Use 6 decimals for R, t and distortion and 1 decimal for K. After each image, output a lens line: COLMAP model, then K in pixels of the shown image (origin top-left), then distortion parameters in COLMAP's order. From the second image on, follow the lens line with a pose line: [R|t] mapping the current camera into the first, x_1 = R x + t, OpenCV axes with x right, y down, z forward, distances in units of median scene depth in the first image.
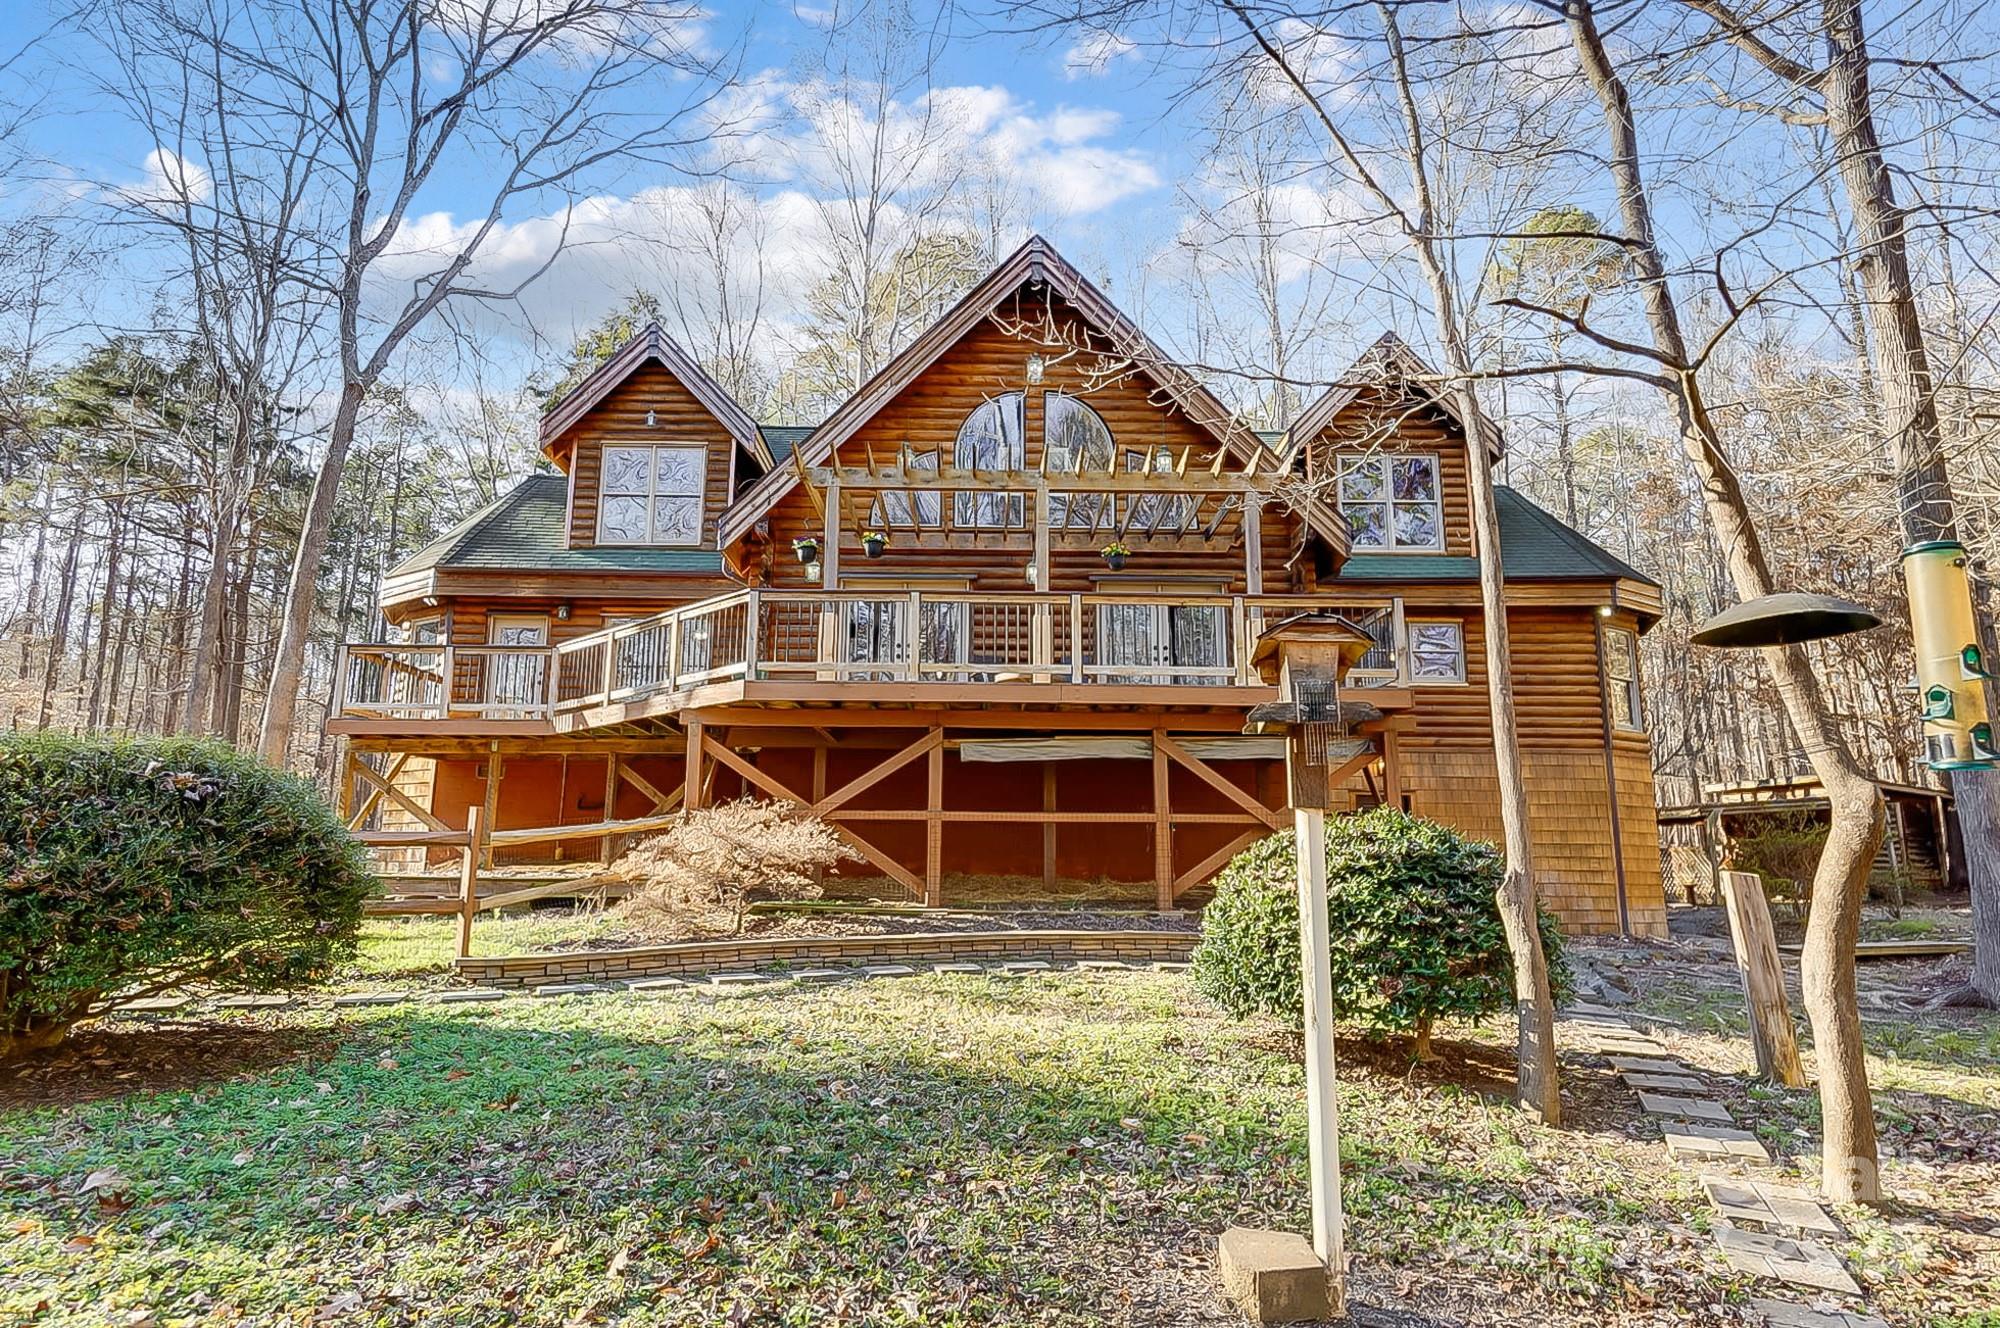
lens RADIAL K [[1154.6, 0, 1001.6], [0, 1154.6, 655.9], [0, 0, 1]] dist [0.009594, 0.002883]
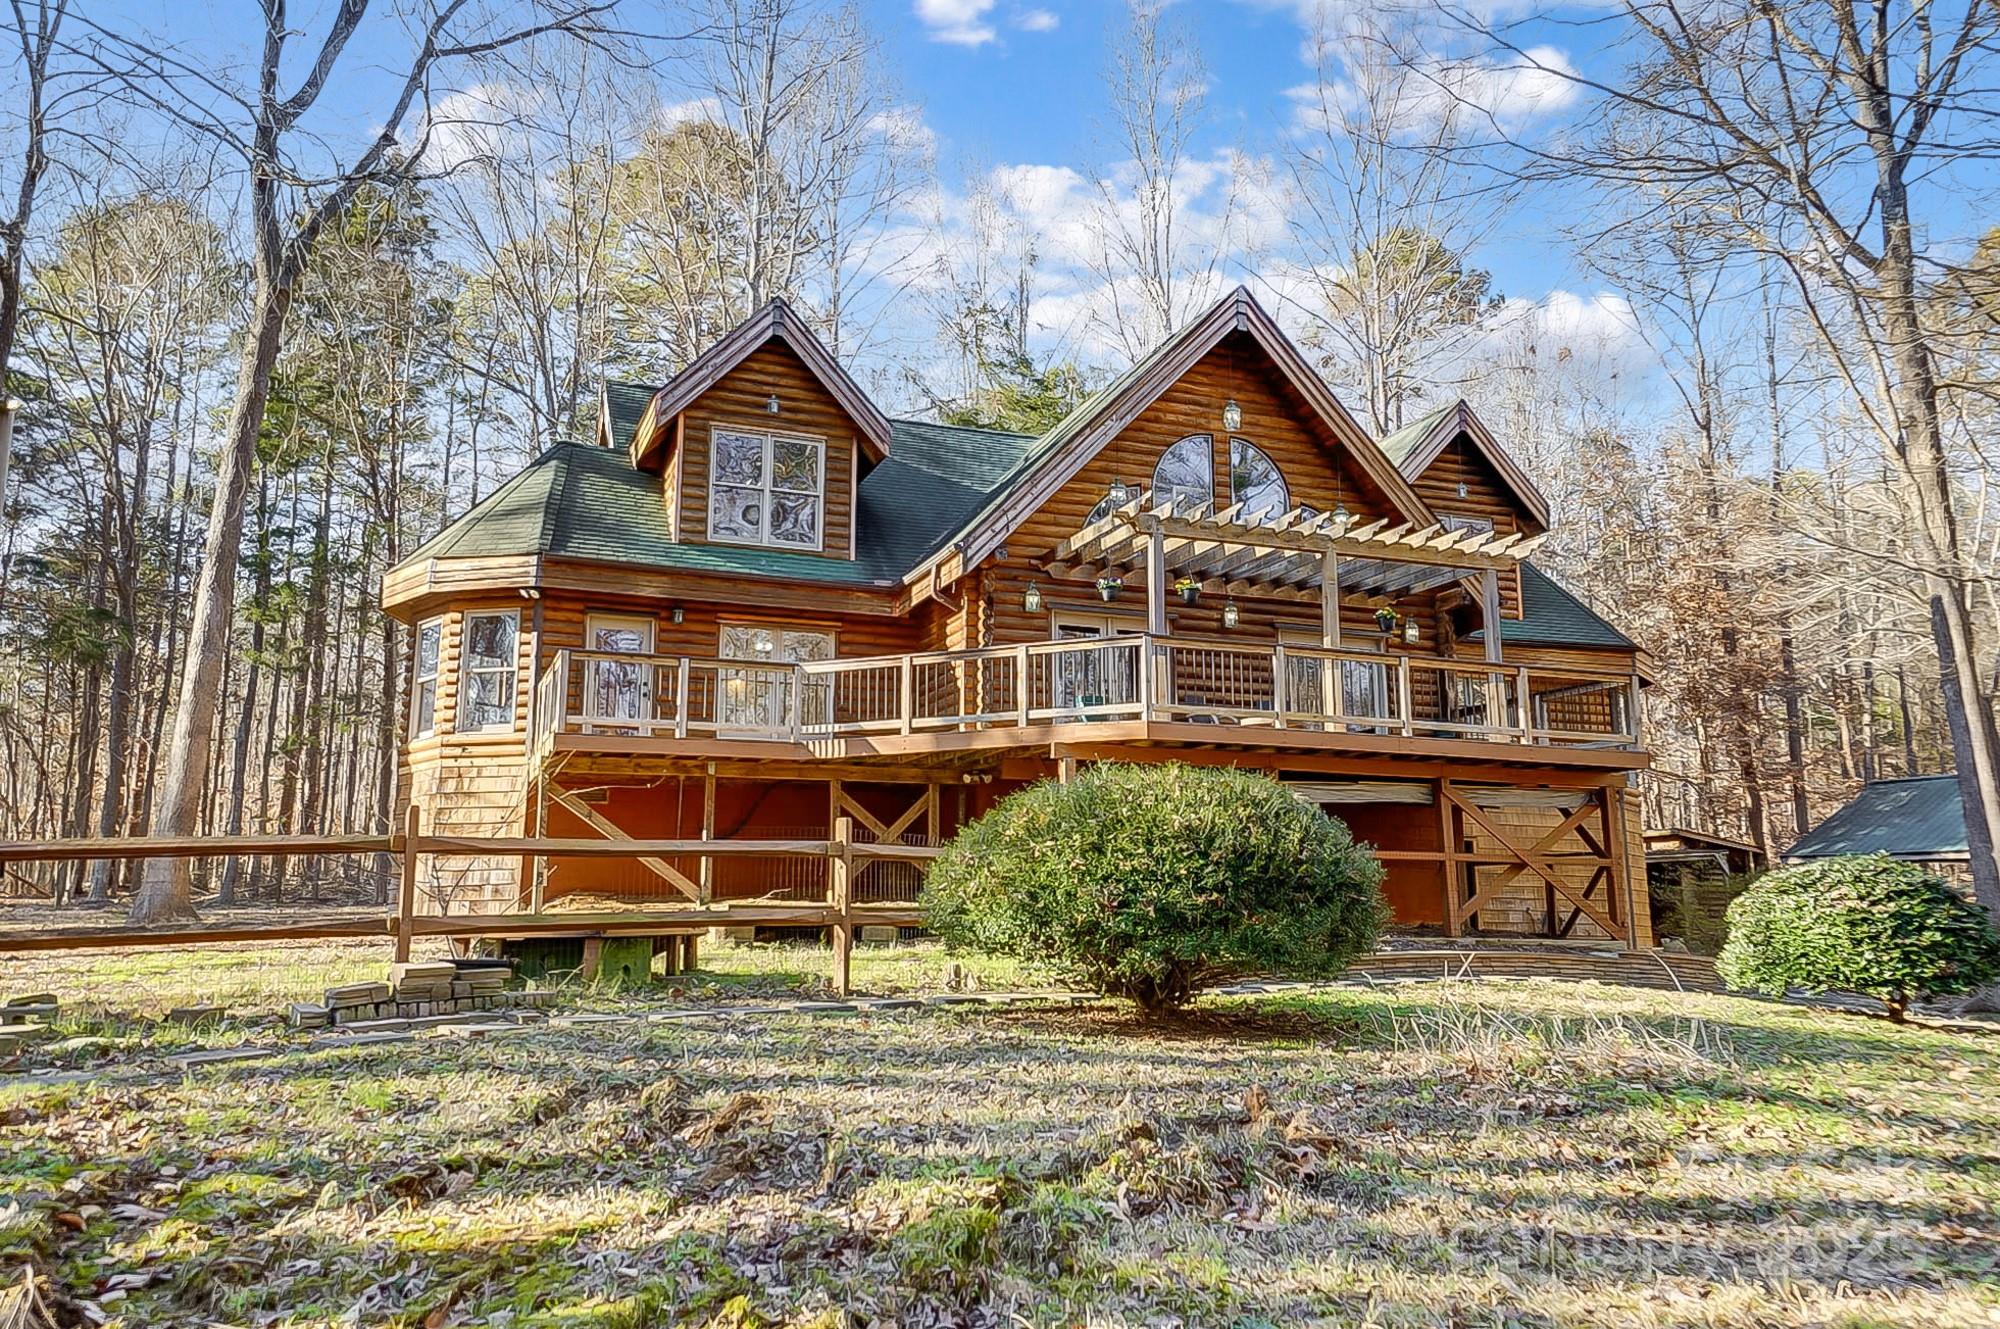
lens RADIAL K [[1503.1, 0, 999.2], [0, 1503.1, 666.3], [0, 0, 1]] dist [0.044046, -0.002376]
pose [[0.935809, 0.056036, 0.348024, -0.616812], [-0.059685, 0.998217, -0.000235, -0.015409], [-0.347417, -0.020552, 0.937486, -0.182202]]
